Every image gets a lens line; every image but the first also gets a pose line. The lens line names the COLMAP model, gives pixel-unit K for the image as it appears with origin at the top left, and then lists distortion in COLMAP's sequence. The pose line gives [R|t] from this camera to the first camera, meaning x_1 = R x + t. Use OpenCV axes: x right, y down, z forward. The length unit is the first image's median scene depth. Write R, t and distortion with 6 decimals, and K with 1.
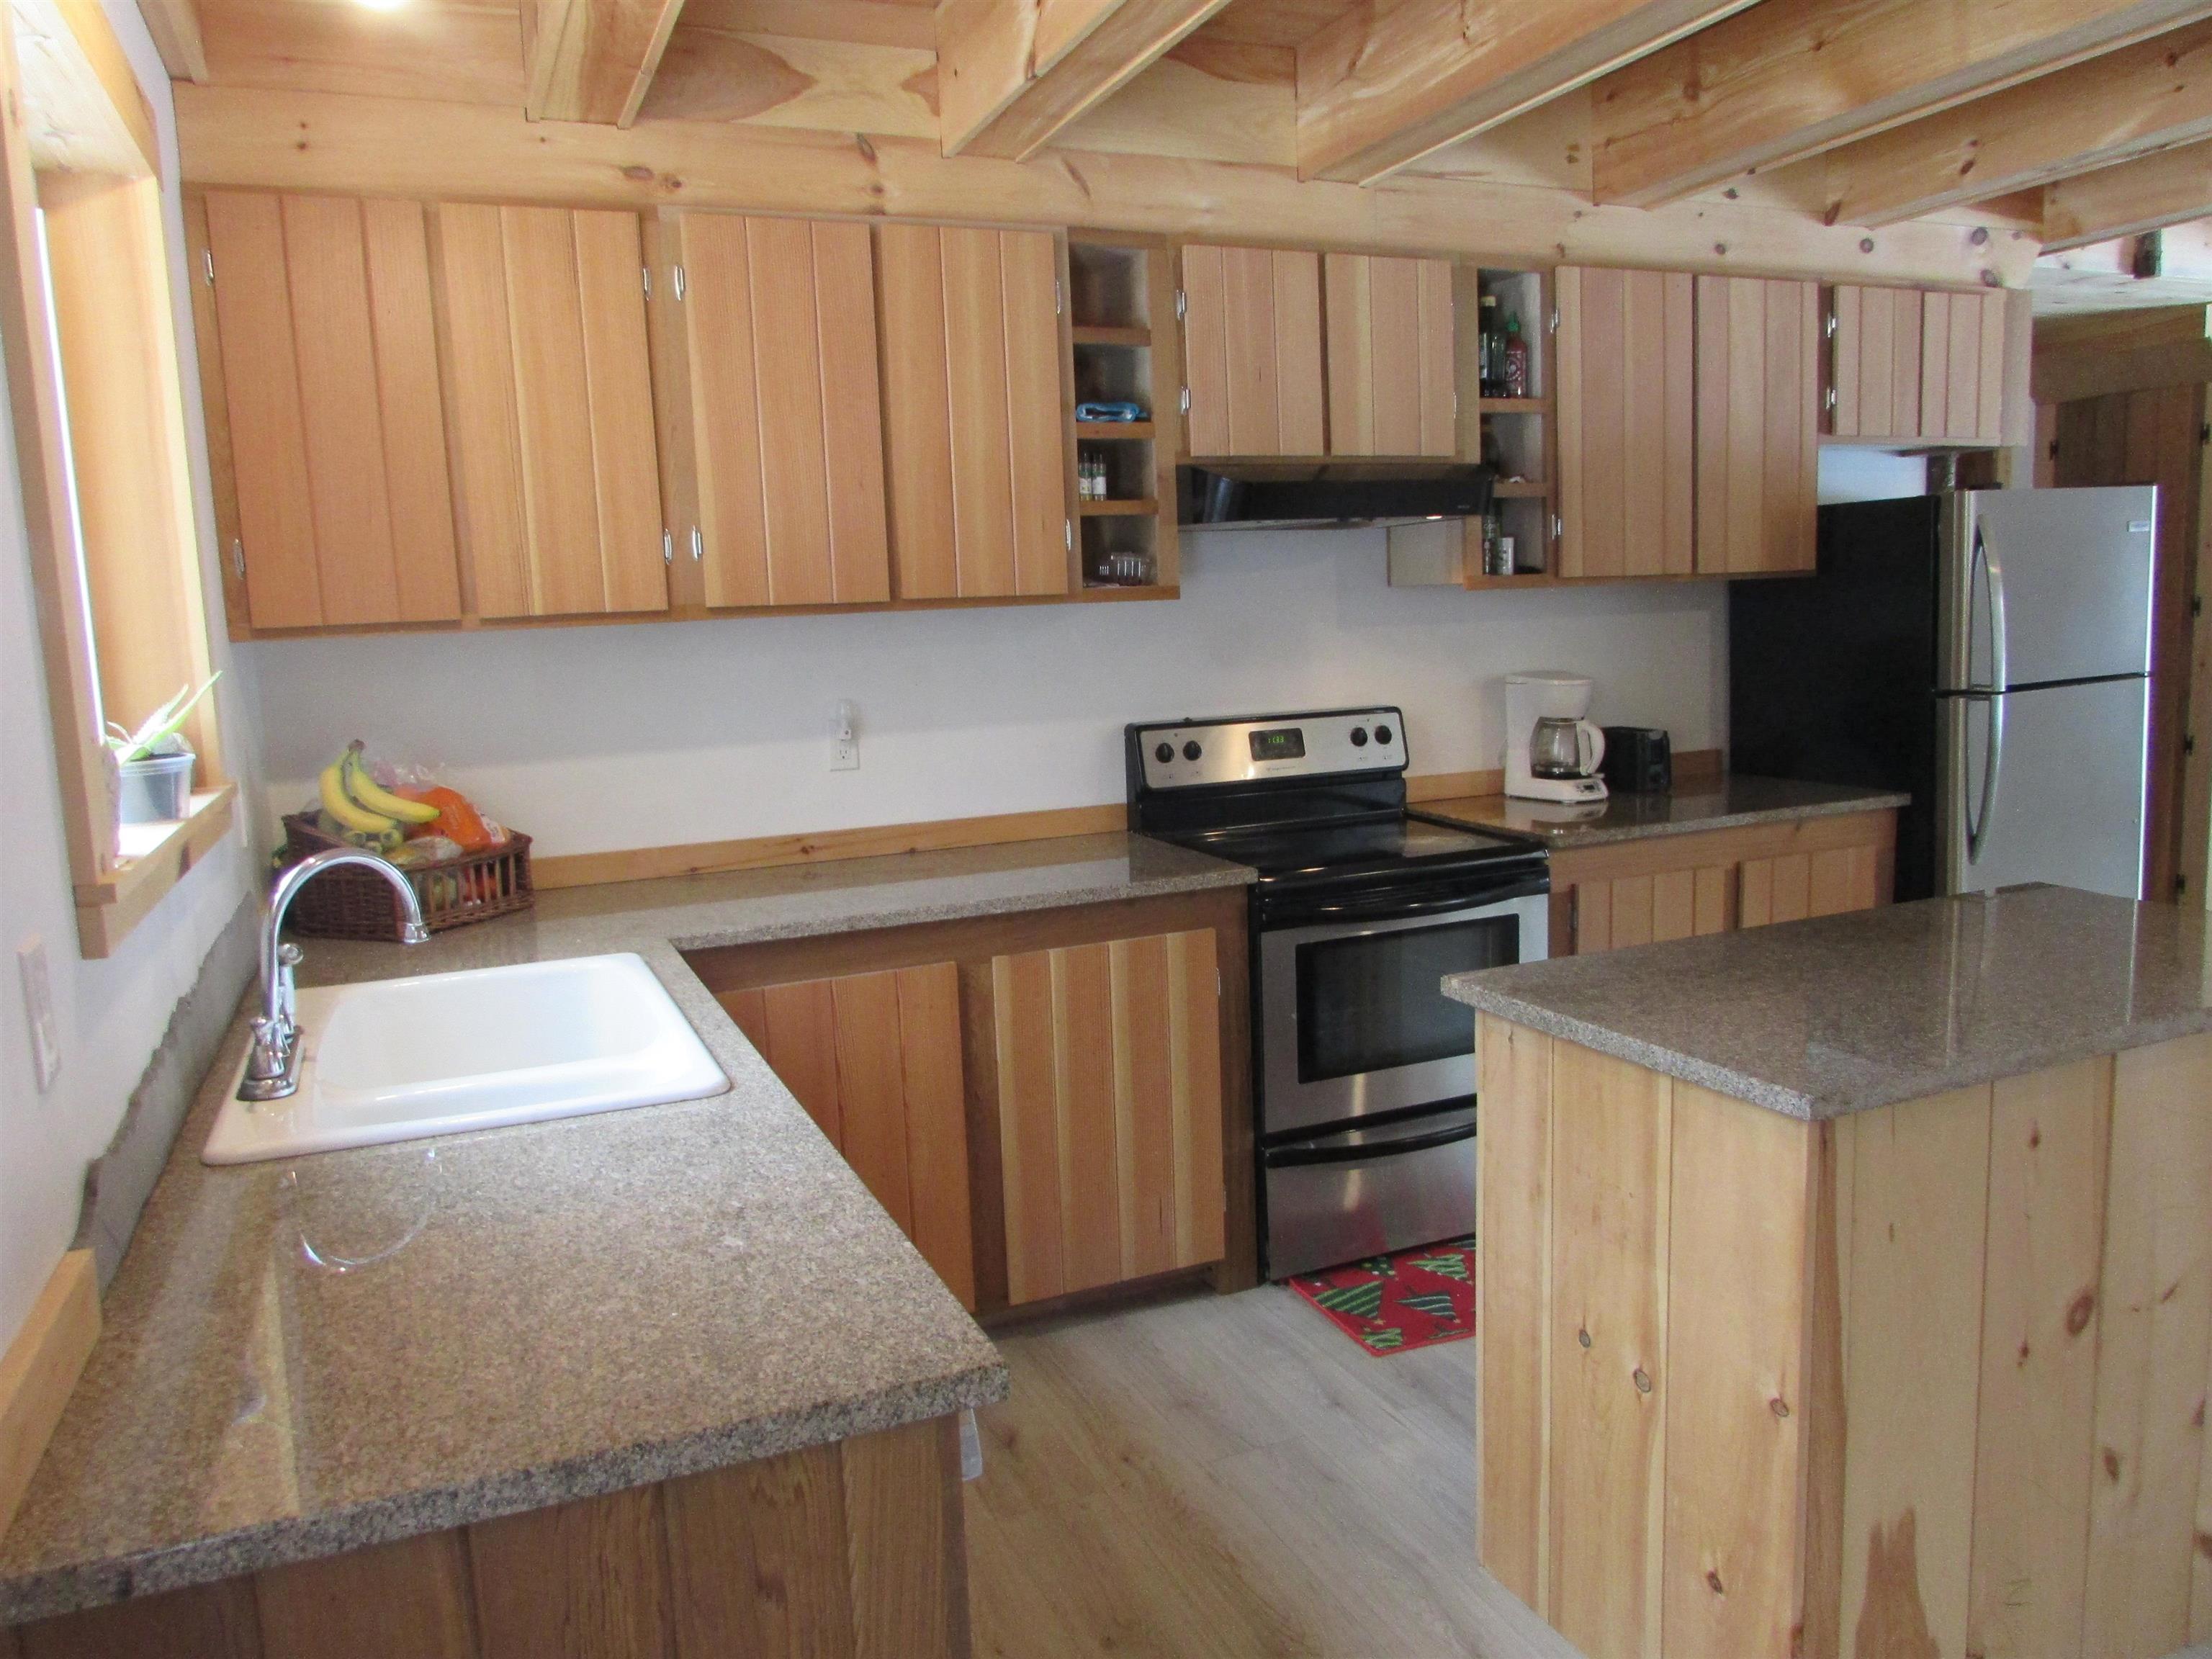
lens RADIAL K [[1583.9, 0, 1092.6], [0, 1583.9, 805.2], [0, 0, 1]] dist [-0.038455, 0.023907]
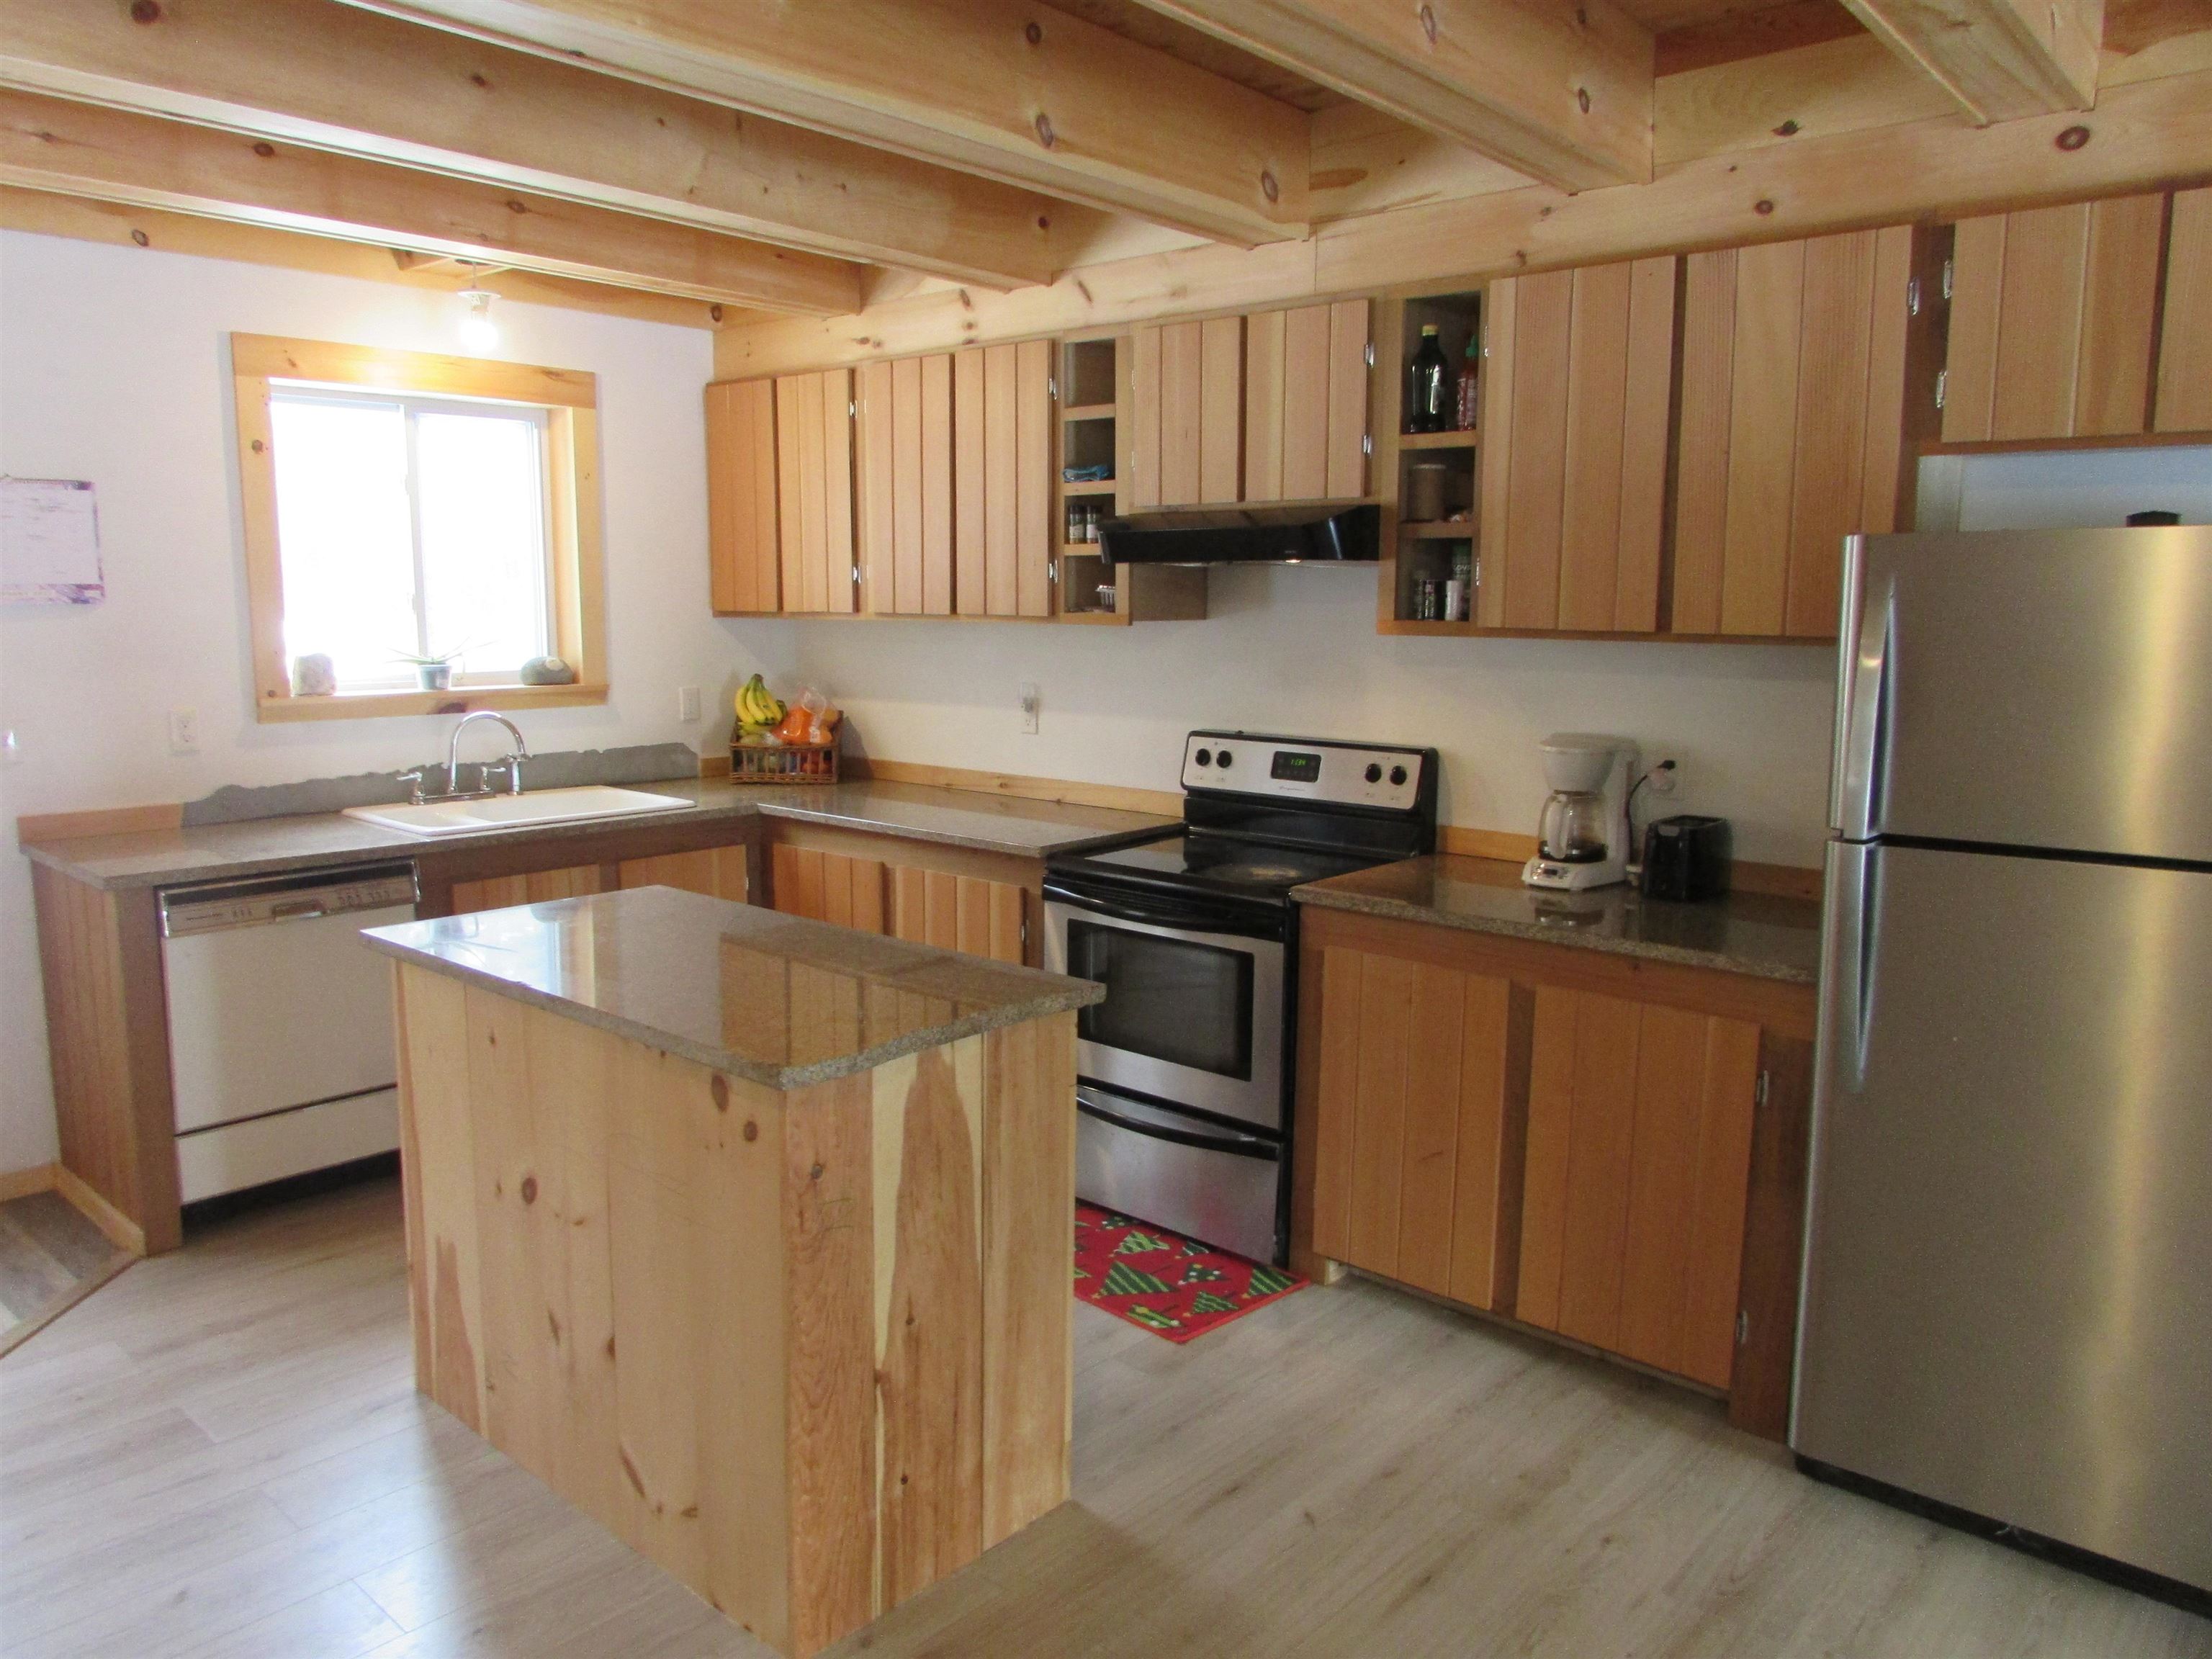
lens RADIAL K [[1583.9, 0, 1100.8], [0, 1583.9, 819.6], [0, 0, 1]] dist [-0.038455, 0.023907]
pose [[0.422833, 0.170729, -0.889980, 1.040863], [-0.137314, 0.982823, 0.123301, -0.119517], [0.895744, 0.070071, 0.439014, 0.423706]]
